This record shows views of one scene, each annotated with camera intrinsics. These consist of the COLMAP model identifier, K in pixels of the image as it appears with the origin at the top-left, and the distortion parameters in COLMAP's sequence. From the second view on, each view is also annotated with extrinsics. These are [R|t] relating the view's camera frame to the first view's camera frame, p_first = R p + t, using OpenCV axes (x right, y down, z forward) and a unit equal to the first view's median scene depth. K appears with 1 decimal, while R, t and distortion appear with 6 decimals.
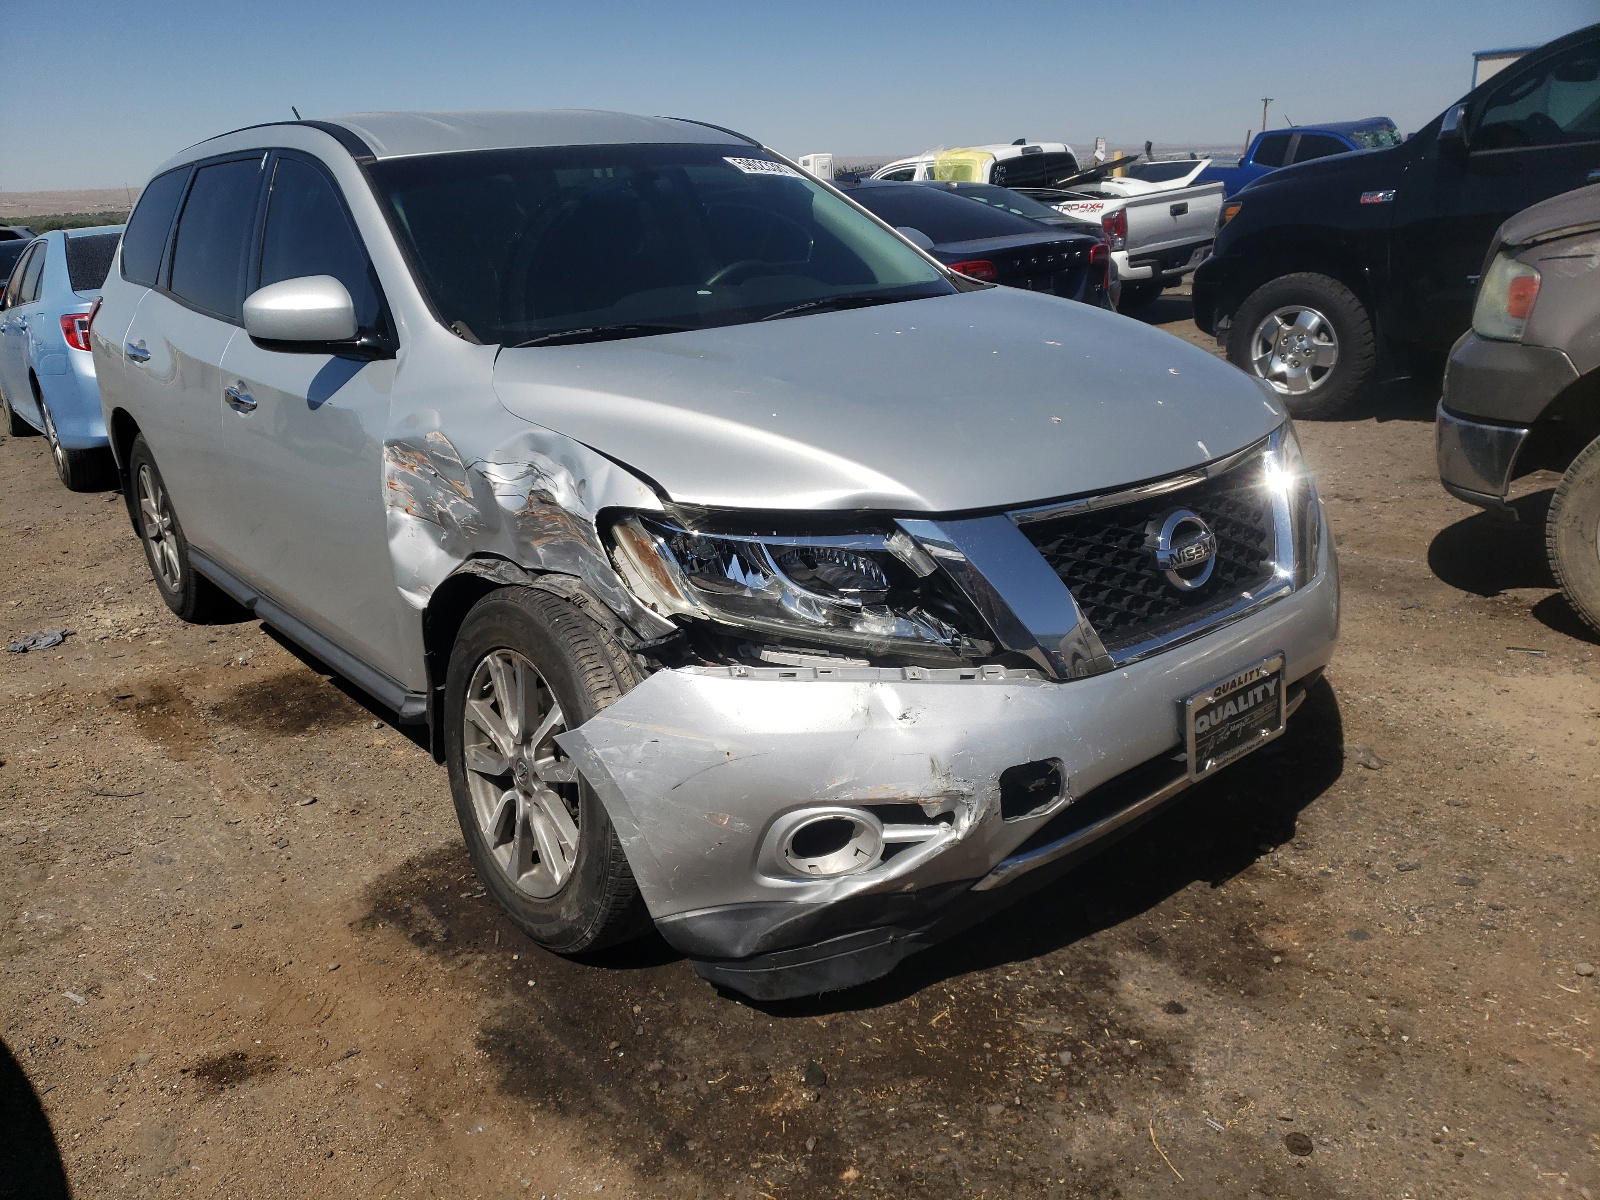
lens RADIAL K [[1275.5, 0, 869.3], [0, 1275.5, 601.2], [0, 0, 1]] dist [-0.000924, 0.019173]
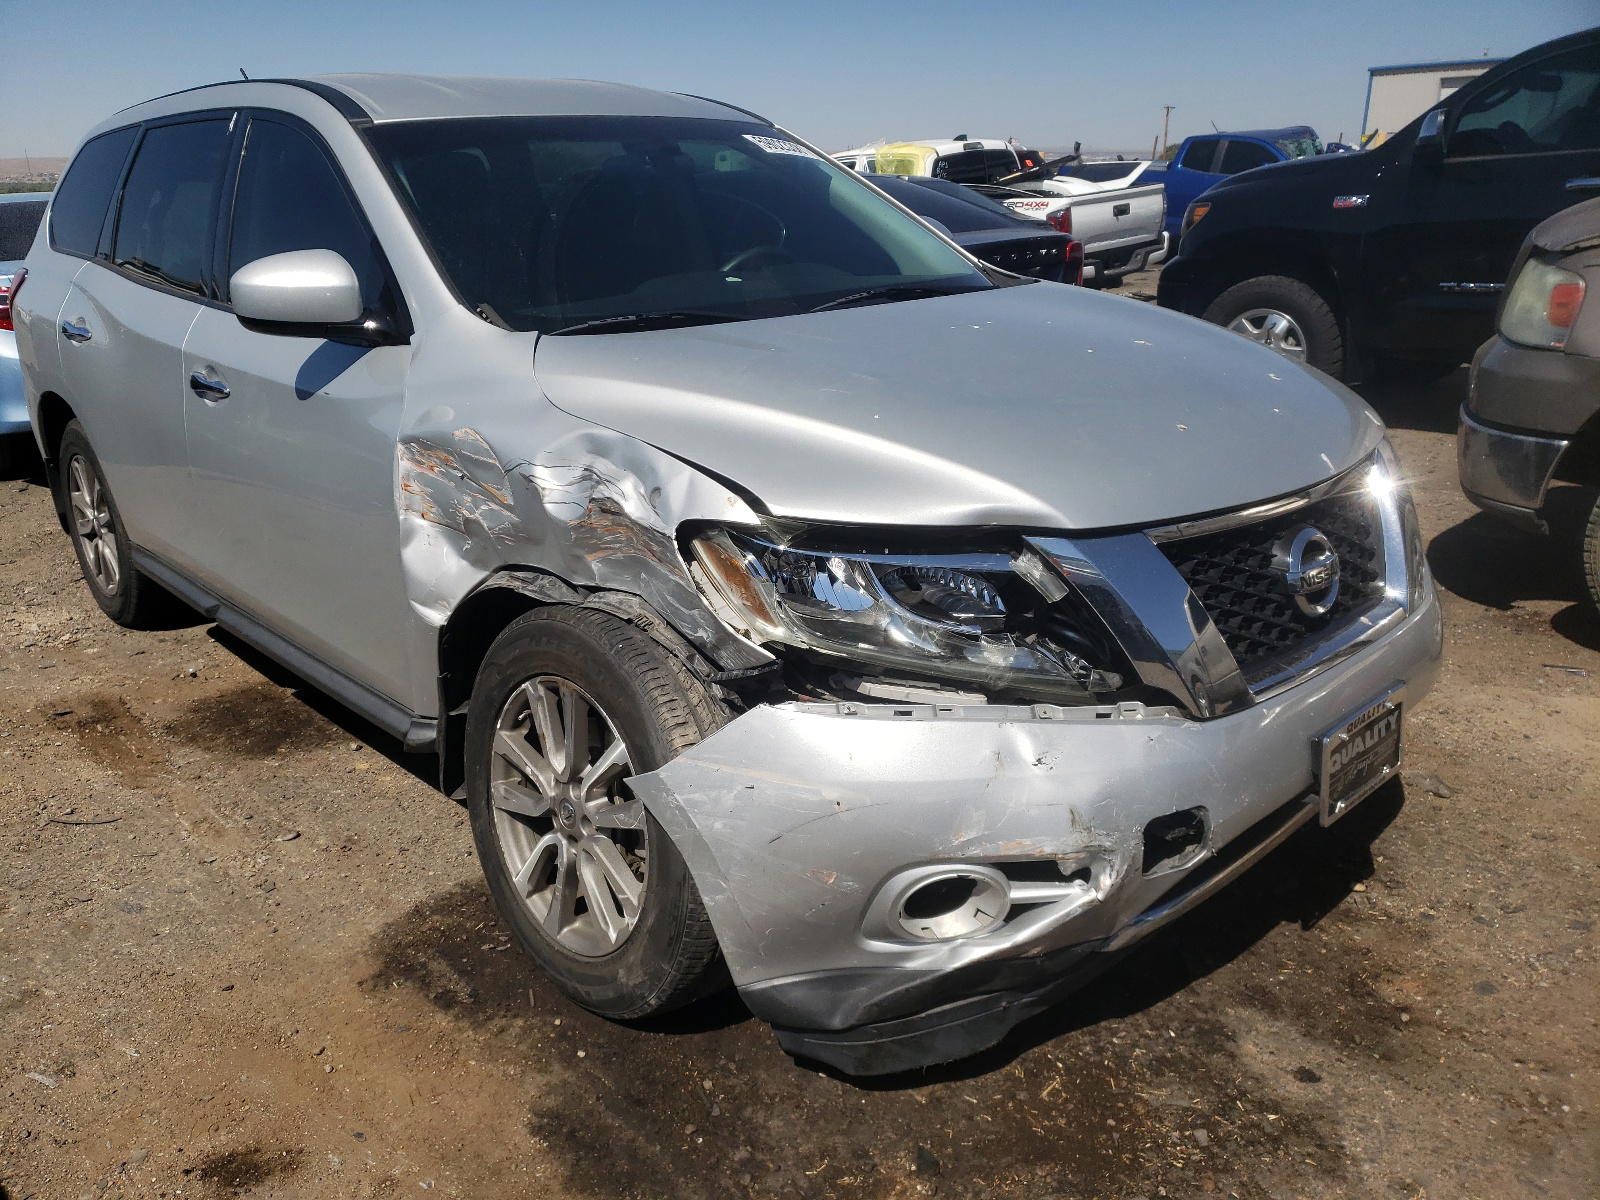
lens RADIAL K [[1275.5, 0, 869.3], [0, 1275.5, 601.2], [0, 0, 1]] dist [-0.000924, 0.019173]
pose [[0.997736, 0.007195, 0.066864, -0.122608], [-0.007441, 0.999966, 0.003440, -0.018660], [-0.066837, -0.003930, 0.997756, 0.100607]]
